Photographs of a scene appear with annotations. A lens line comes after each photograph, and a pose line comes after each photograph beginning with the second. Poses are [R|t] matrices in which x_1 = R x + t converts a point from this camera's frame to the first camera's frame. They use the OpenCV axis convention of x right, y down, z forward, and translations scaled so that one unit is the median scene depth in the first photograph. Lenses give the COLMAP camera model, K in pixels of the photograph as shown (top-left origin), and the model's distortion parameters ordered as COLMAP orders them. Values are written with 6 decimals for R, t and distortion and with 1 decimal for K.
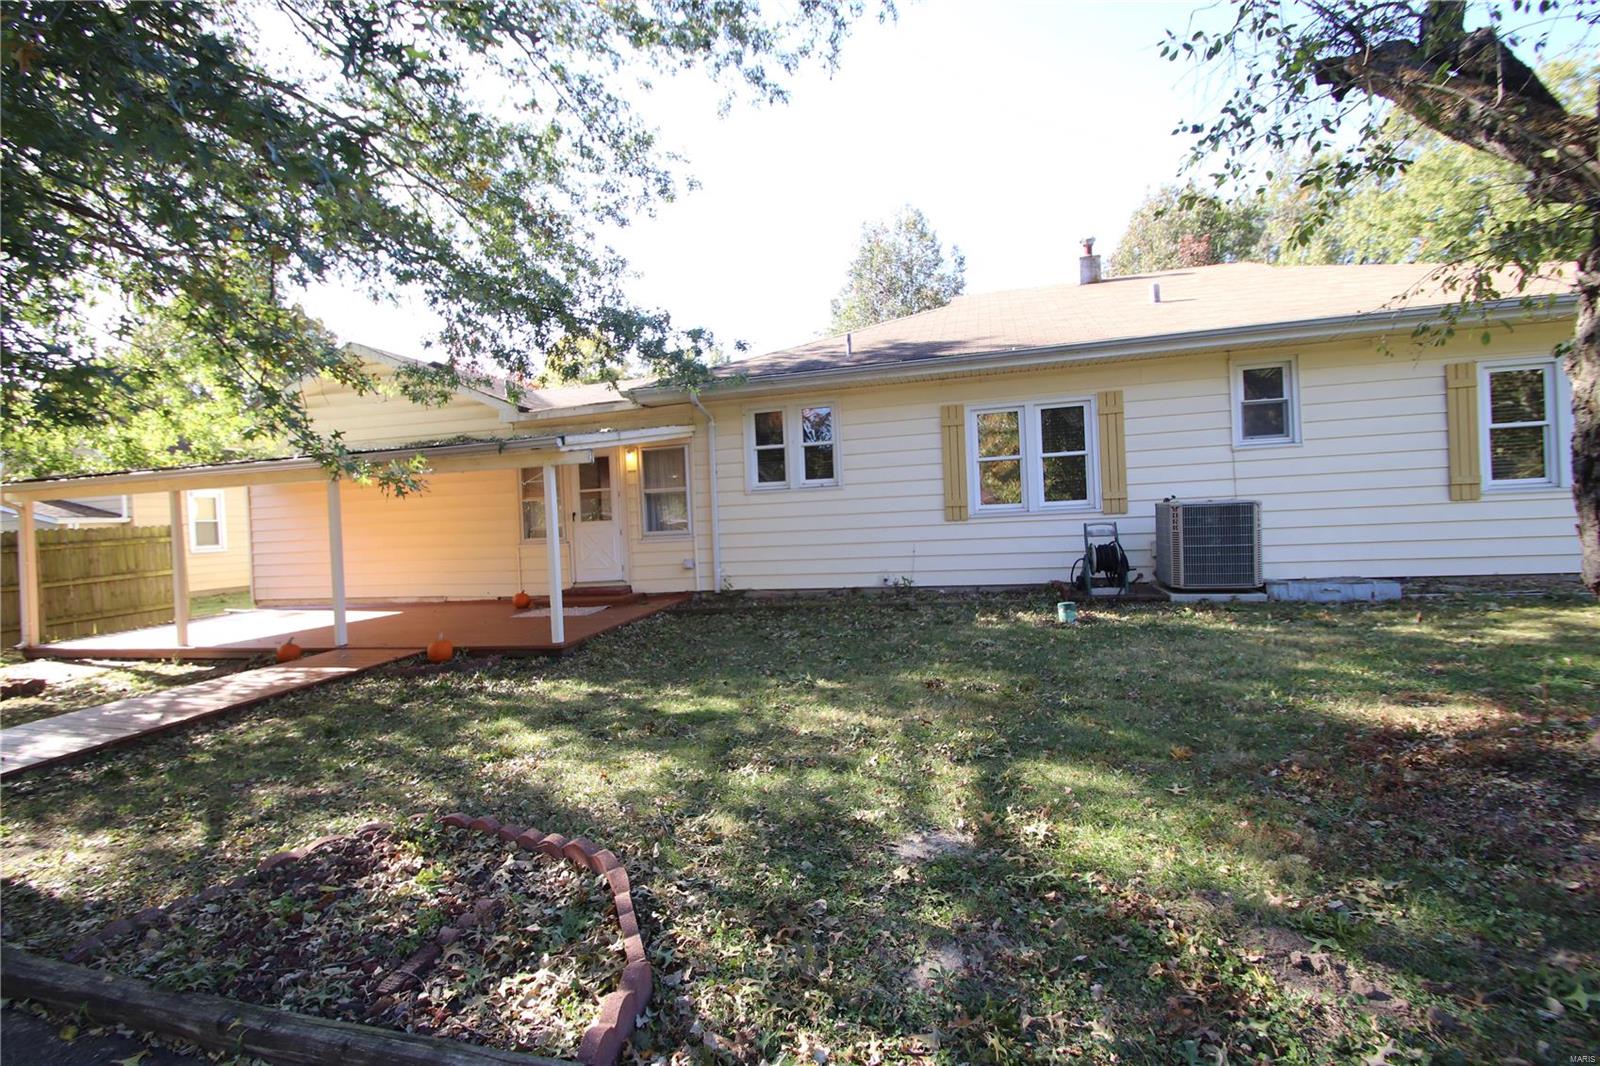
lens RADIAL K [[740.9, 0, 774.9], [0, 740.9, 532.5], [0, 0, 1]] dist [0.014206, -0.018313]
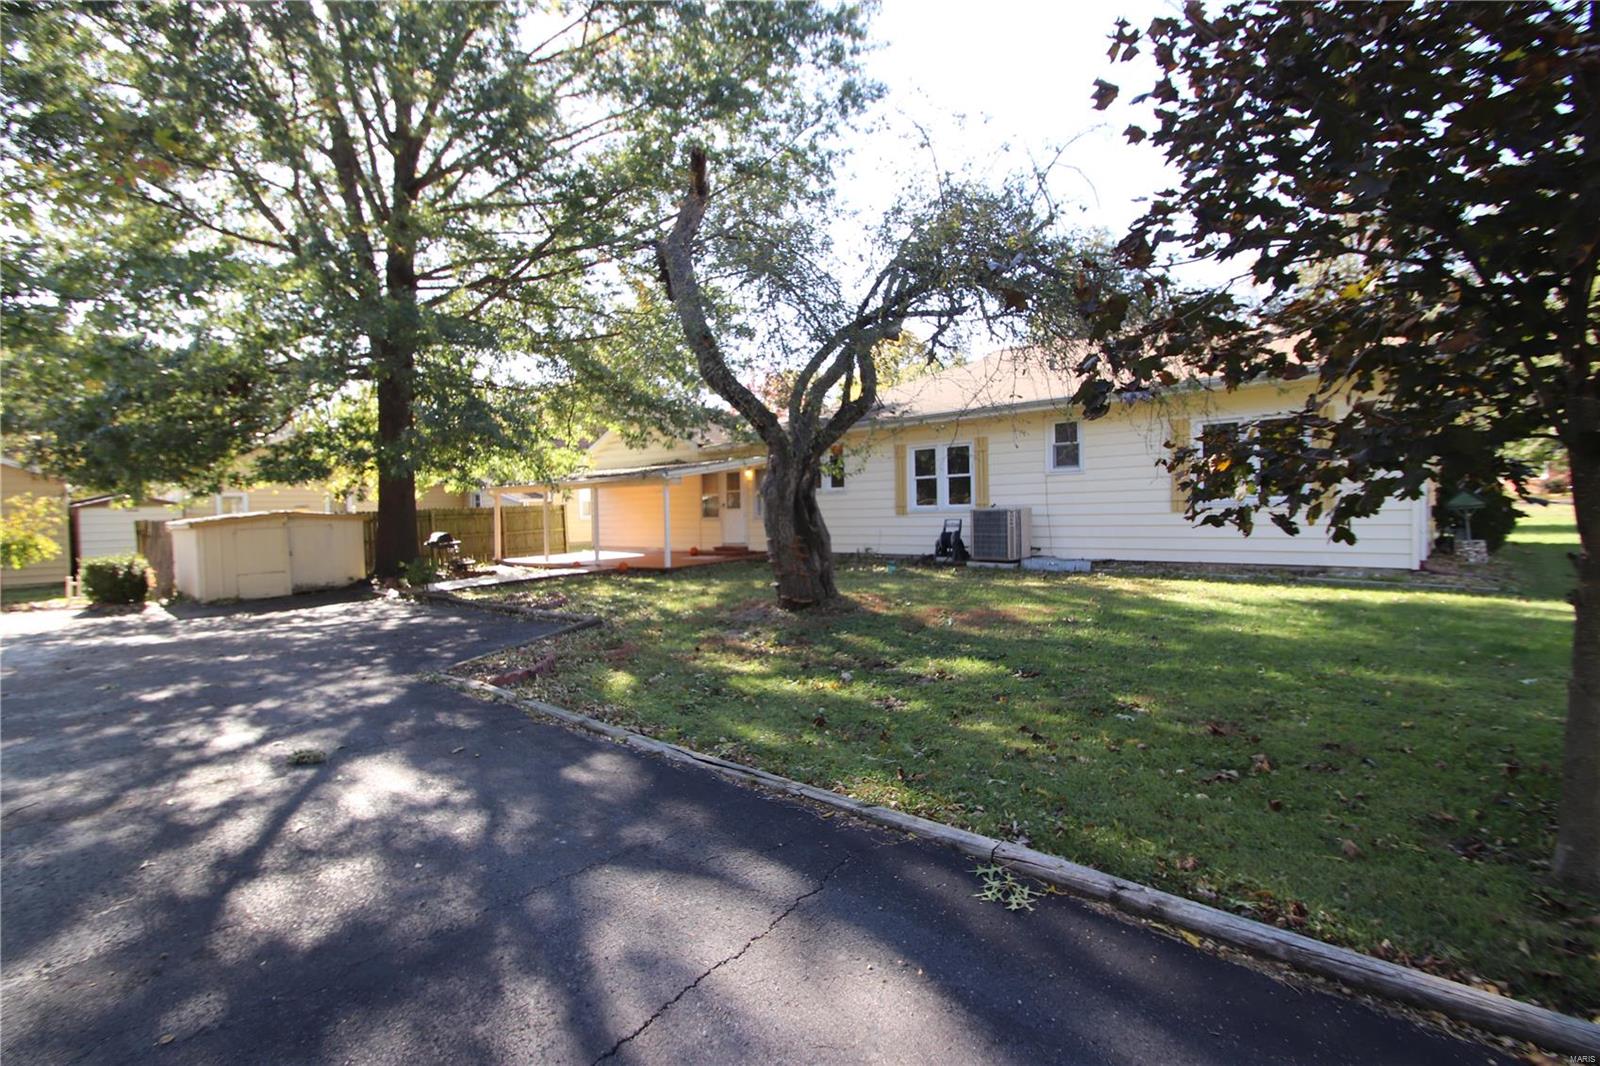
lens RADIAL K [[740.9, 0, 774.9], [0, 740.9, 532.5], [0, 0, 1]] dist [0.014206, -0.018313]
pose [[0.885300, 0.036744, -0.463566, 0.835555], [-0.019588, 0.998935, 0.041771, -0.043589], [0.464607, -0.027900, 0.885077, -0.651965]]
